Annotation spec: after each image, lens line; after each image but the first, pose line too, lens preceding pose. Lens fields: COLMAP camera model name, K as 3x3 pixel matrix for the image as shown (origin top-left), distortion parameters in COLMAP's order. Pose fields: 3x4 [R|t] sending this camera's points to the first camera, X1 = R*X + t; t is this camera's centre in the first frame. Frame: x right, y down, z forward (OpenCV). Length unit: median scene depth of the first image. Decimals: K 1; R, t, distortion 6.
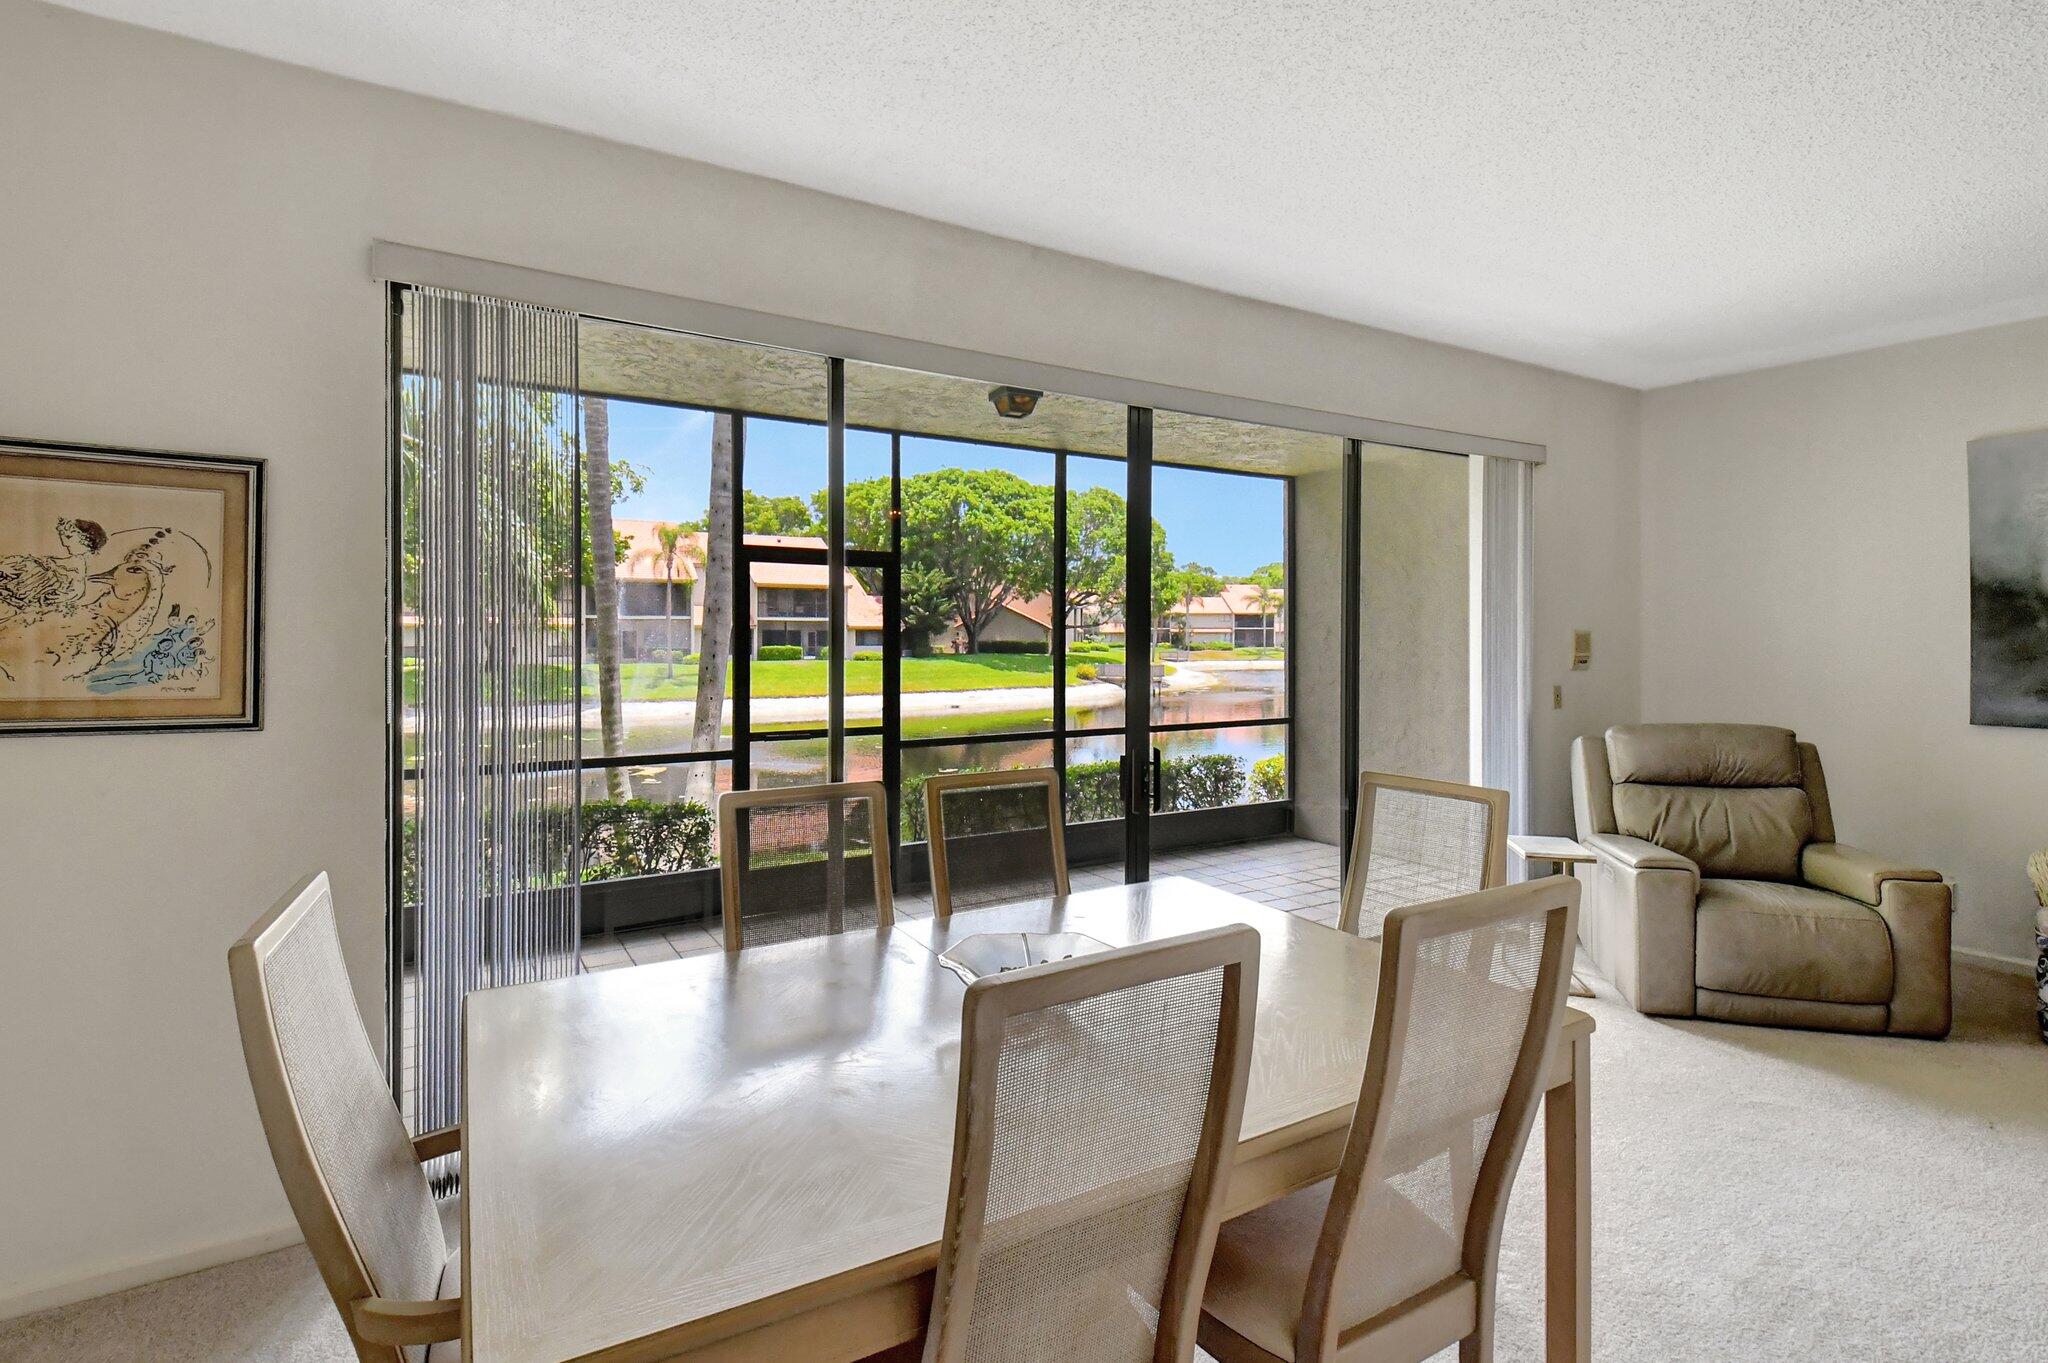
lens RADIAL K [[932.7, 0, 1024.2], [0, 932.7, 644.3], [0, 0, 1]] dist [0.001287, -0.012927]
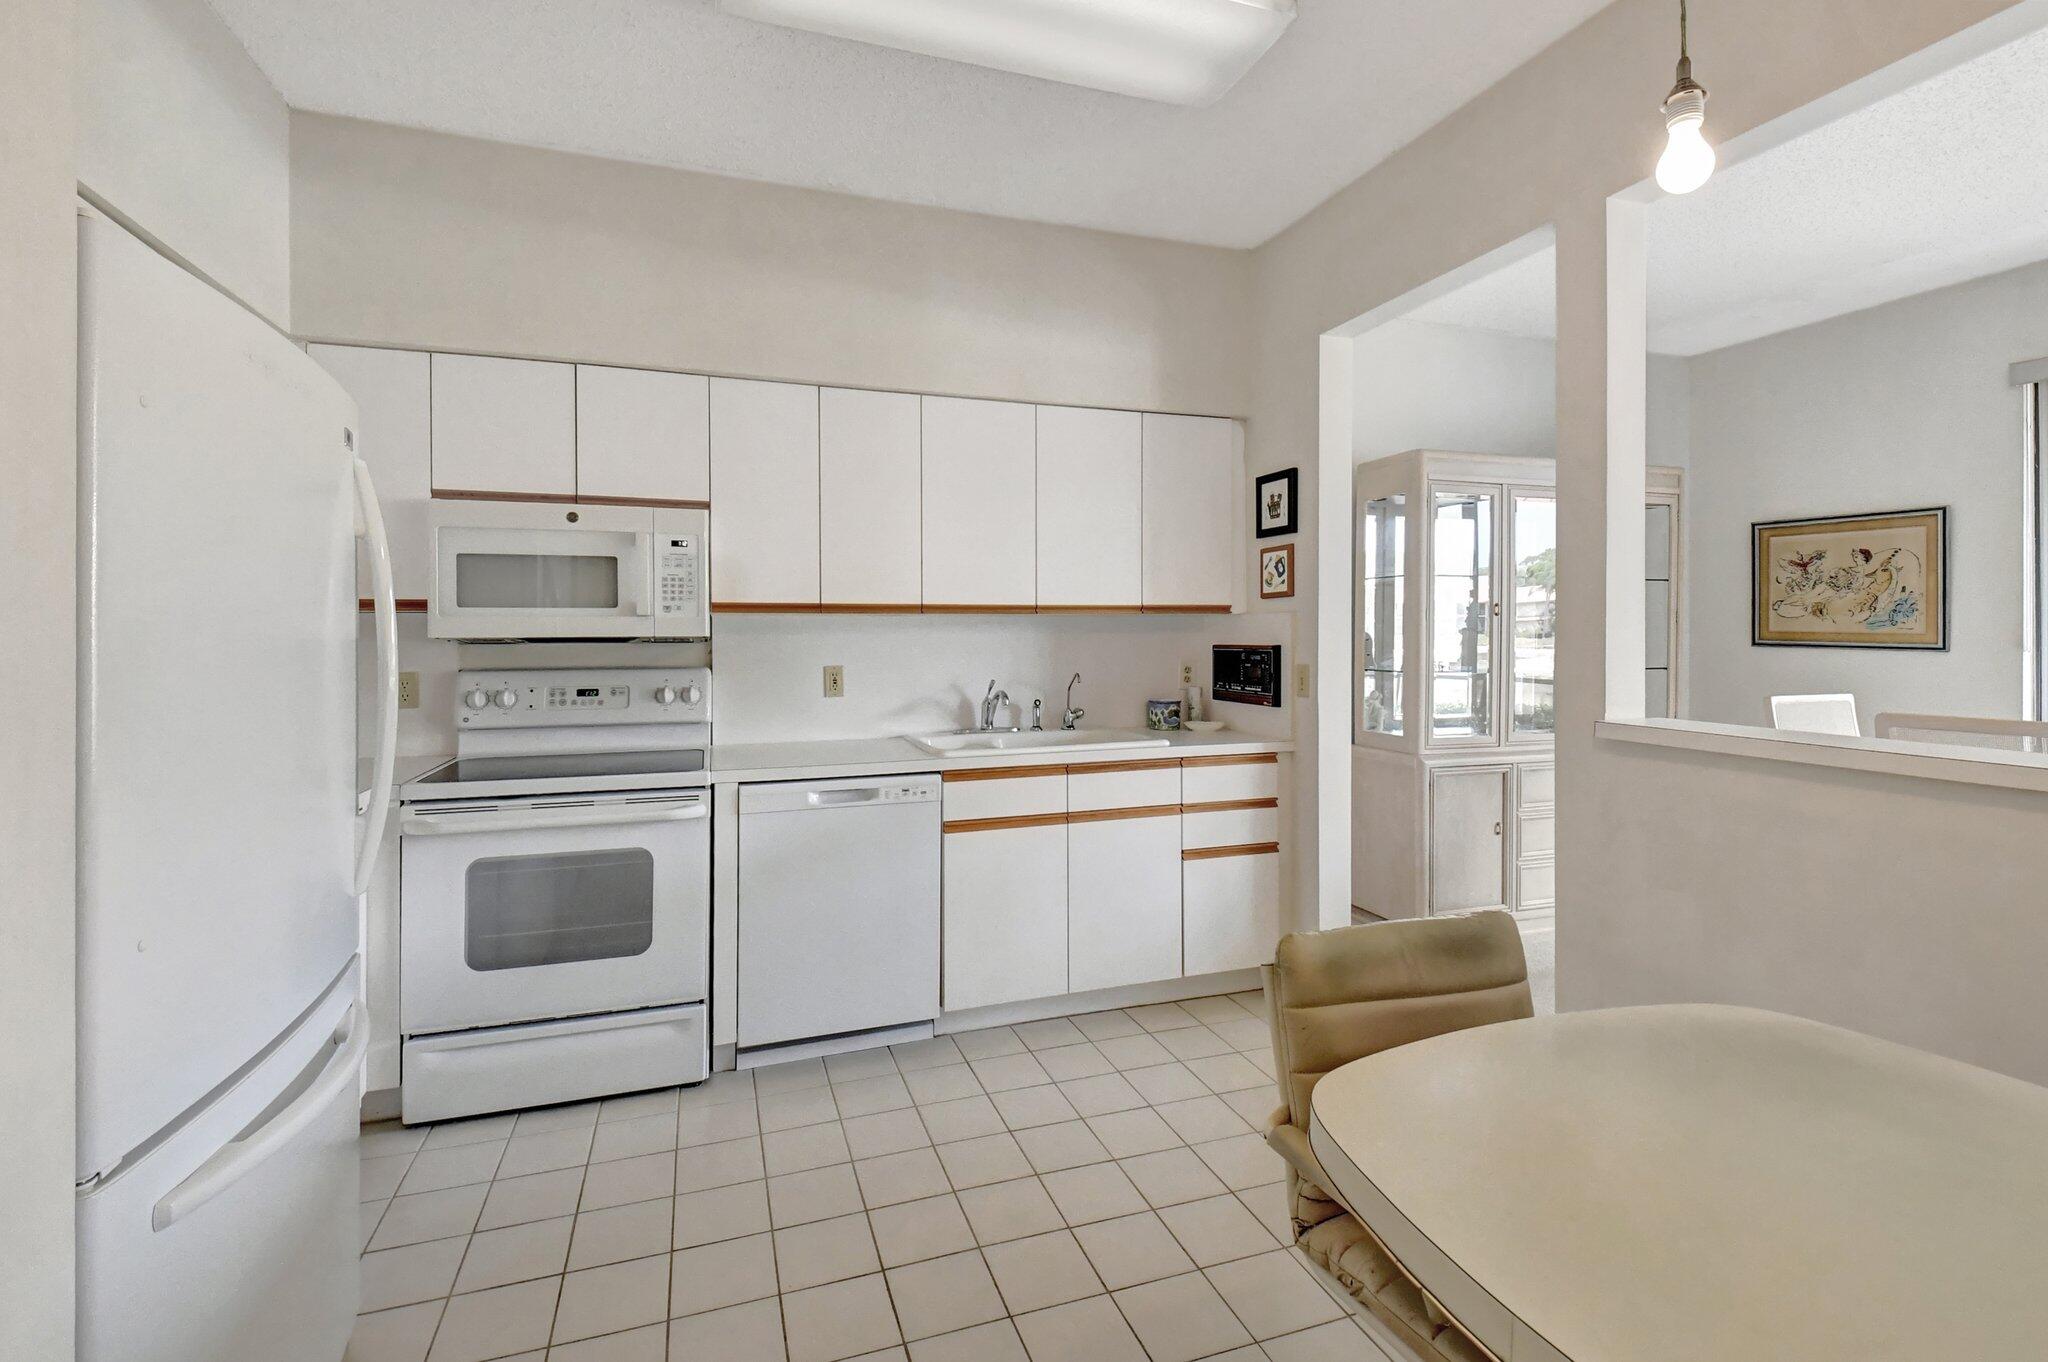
lens RADIAL K [[933.4, 0, 1018.0], [0, 933.4, 622.7], [0, 0, 1]] dist [0.035984, -0.020870]
pose [[-0.222676, -0.006774, -0.974869, 1.366007], [-0.000471, 0.999976, -0.006841, 0.045984], [0.974892, -0.001064, -0.222674, -0.367496]]
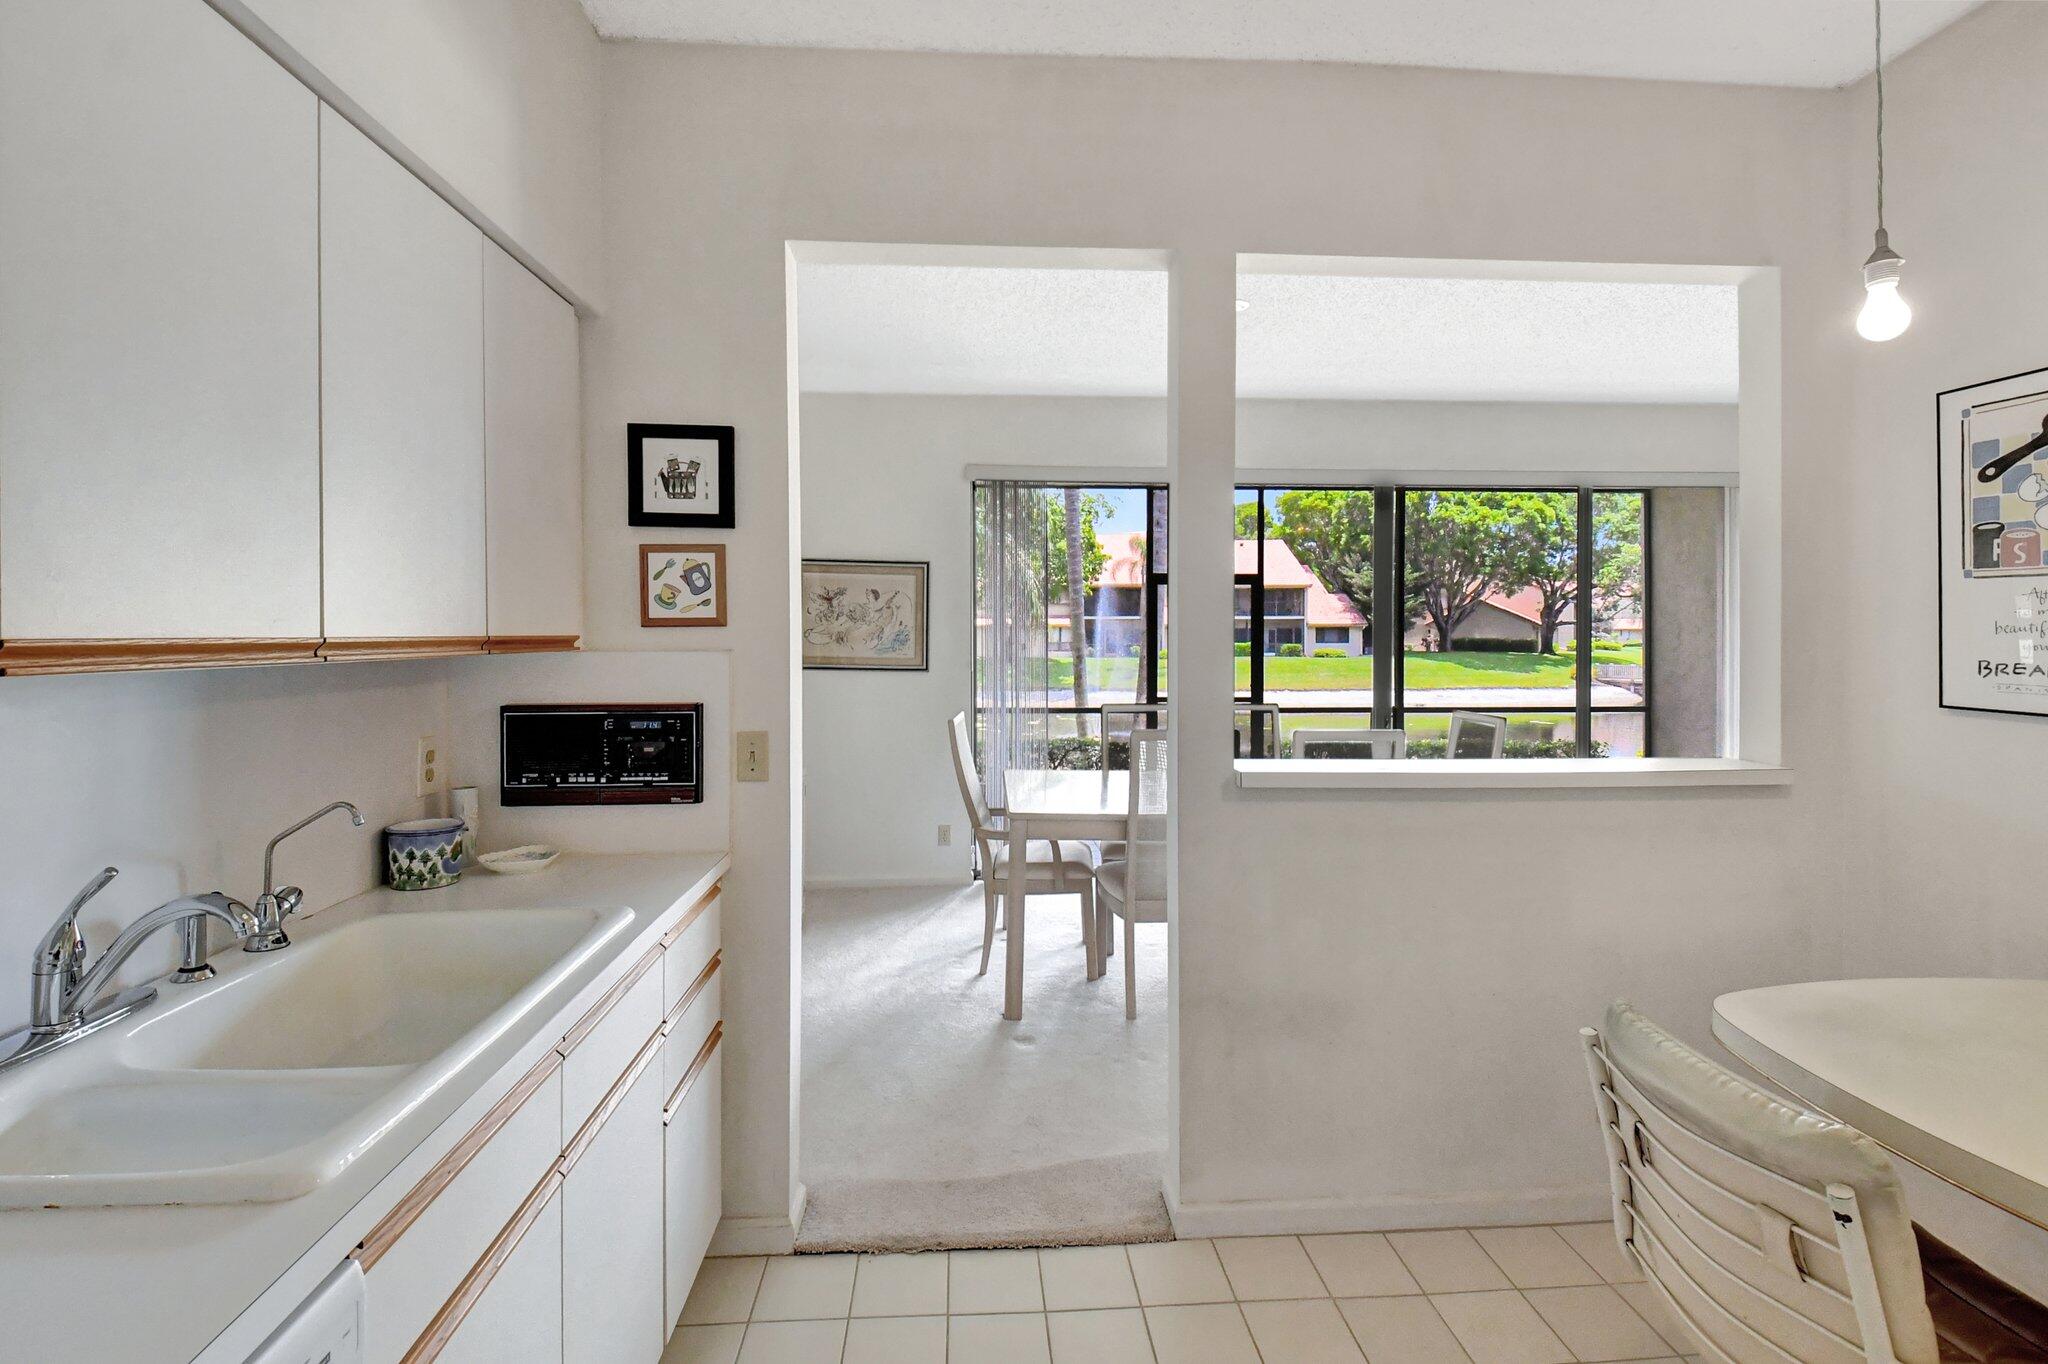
lens RADIAL K [[901.7, 0, 1036.8], [0, 901.7, 644.9], [0, 0, 1]] dist [0.019252, -0.020153]
pose [[0.883568, 0.006758, -0.468254, 0.529308], [-0.004842, 0.999974, 0.005295, 0.006371], [0.468277, -0.002411, 0.883578, -0.940858]]
